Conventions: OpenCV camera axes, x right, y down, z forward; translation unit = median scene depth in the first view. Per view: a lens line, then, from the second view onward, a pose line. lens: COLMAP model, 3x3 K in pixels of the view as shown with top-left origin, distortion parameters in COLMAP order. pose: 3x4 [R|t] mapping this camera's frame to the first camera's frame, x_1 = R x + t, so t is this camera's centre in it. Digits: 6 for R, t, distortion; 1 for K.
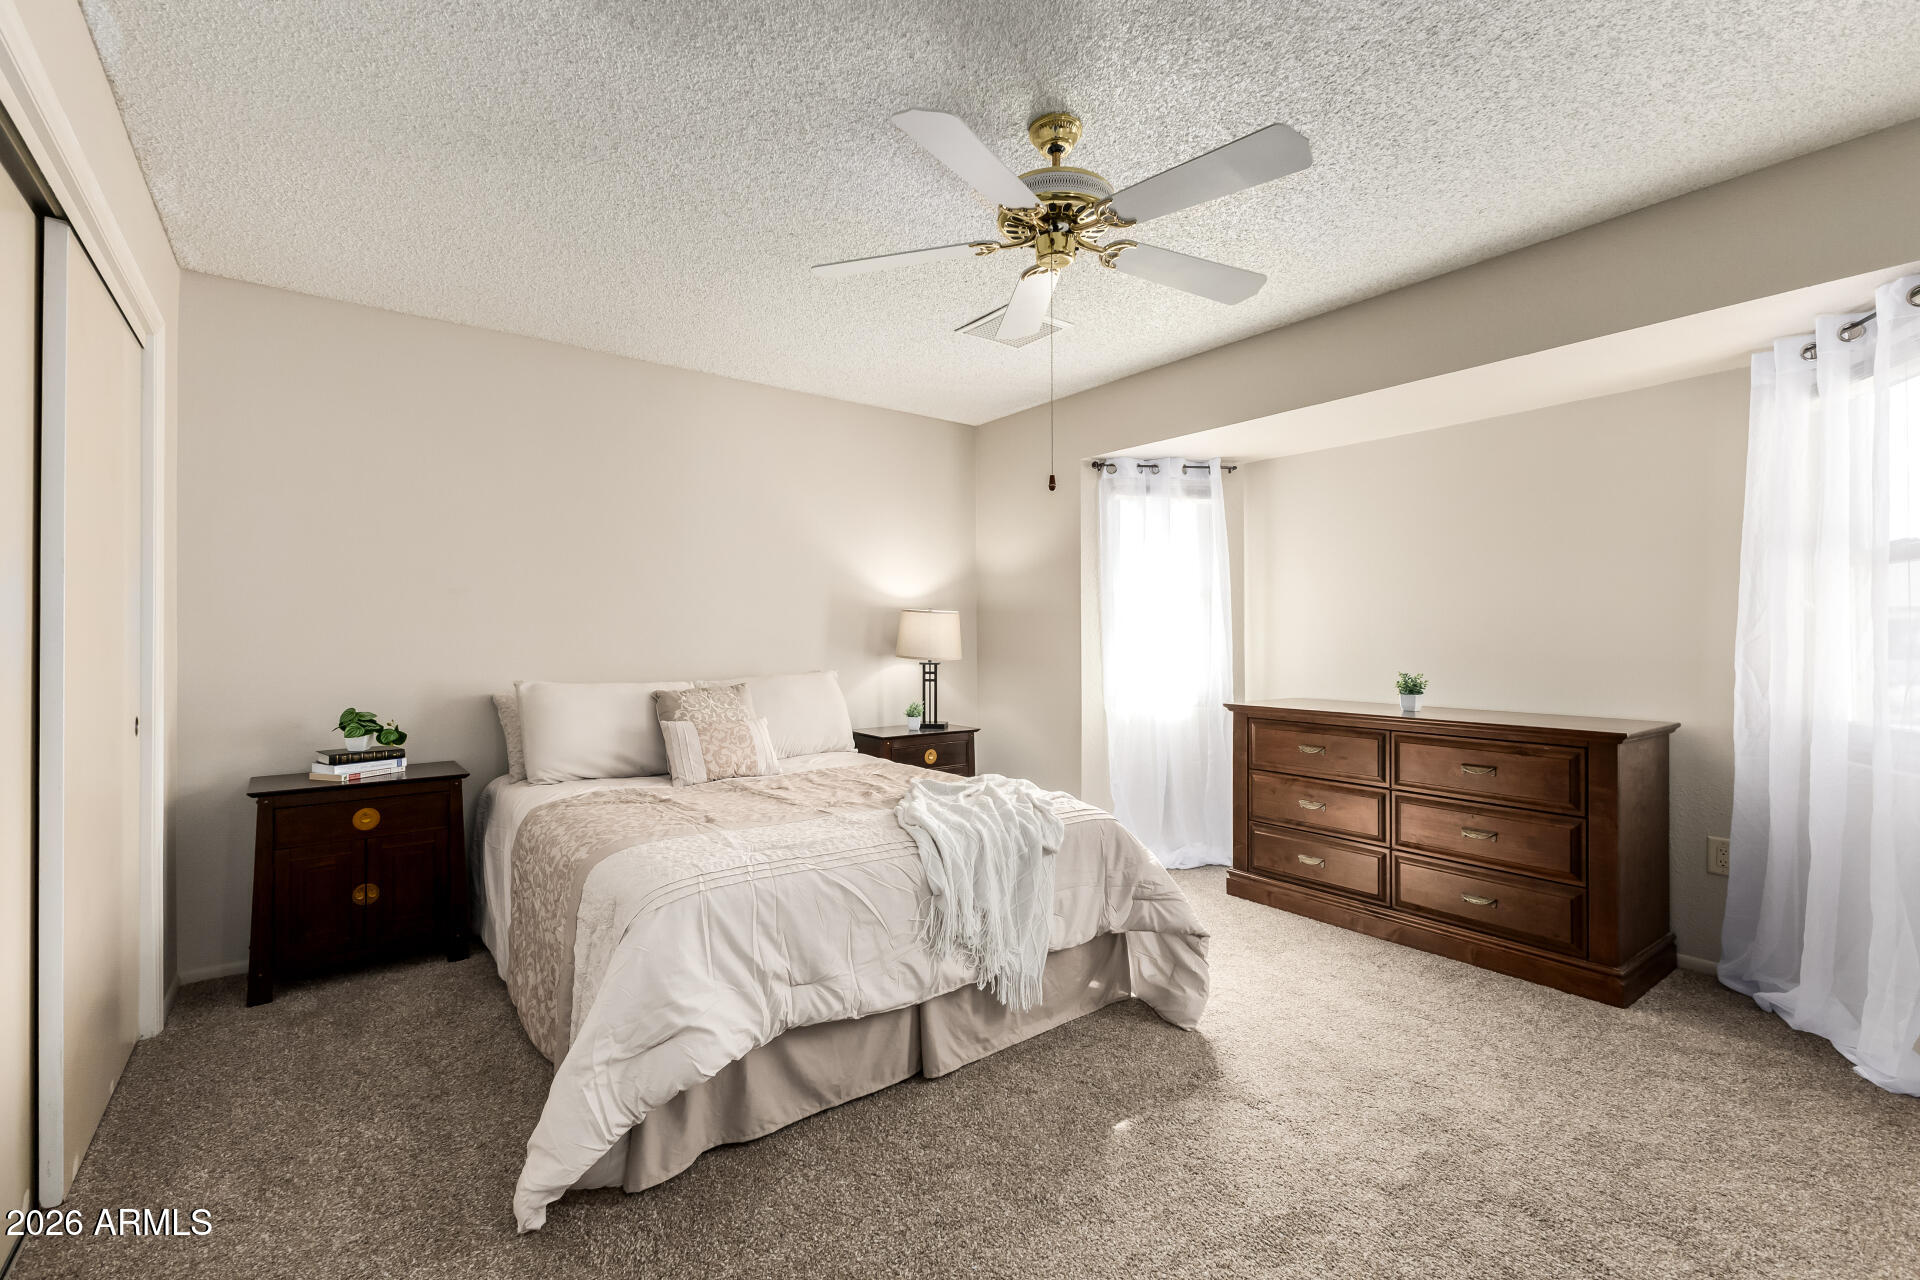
lens RADIAL K [[867.6, 0, 991.7], [0, 867.6, 635.0], [0, 0, 1]] dist [0.014680, 0.000041]
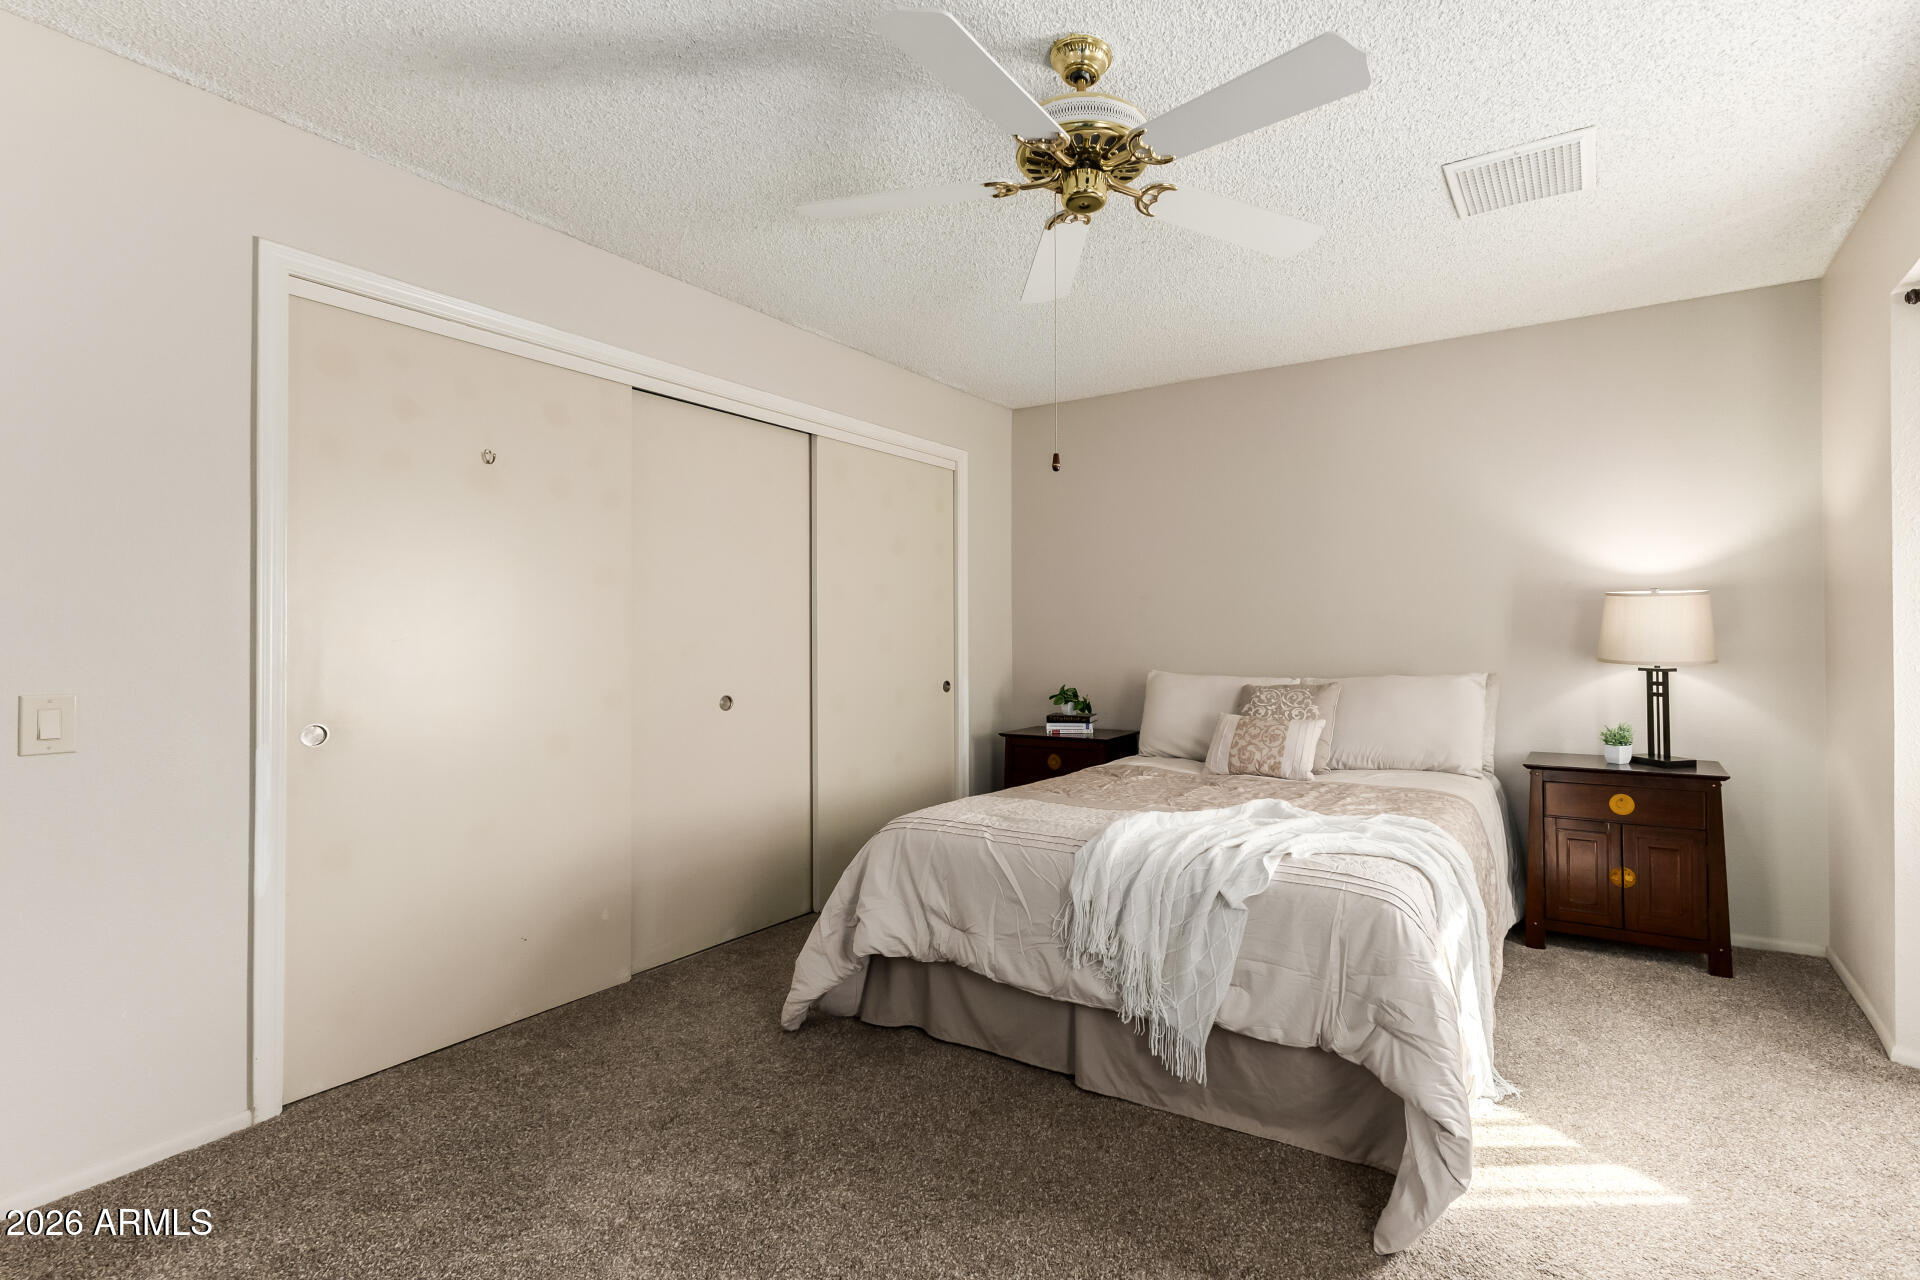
lens RADIAL K [[867.6, 0, 991.7], [0, 867.6, 635.0], [0, 0, 1]] dist [0.014680, 0.000041]
pose [[0.341954, -0.003108, -0.939712, 0.568713], [0.008633, 0.999963, -0.000166, 0.001712], [0.939677, -0.008055, 0.341968, 0.403550]]
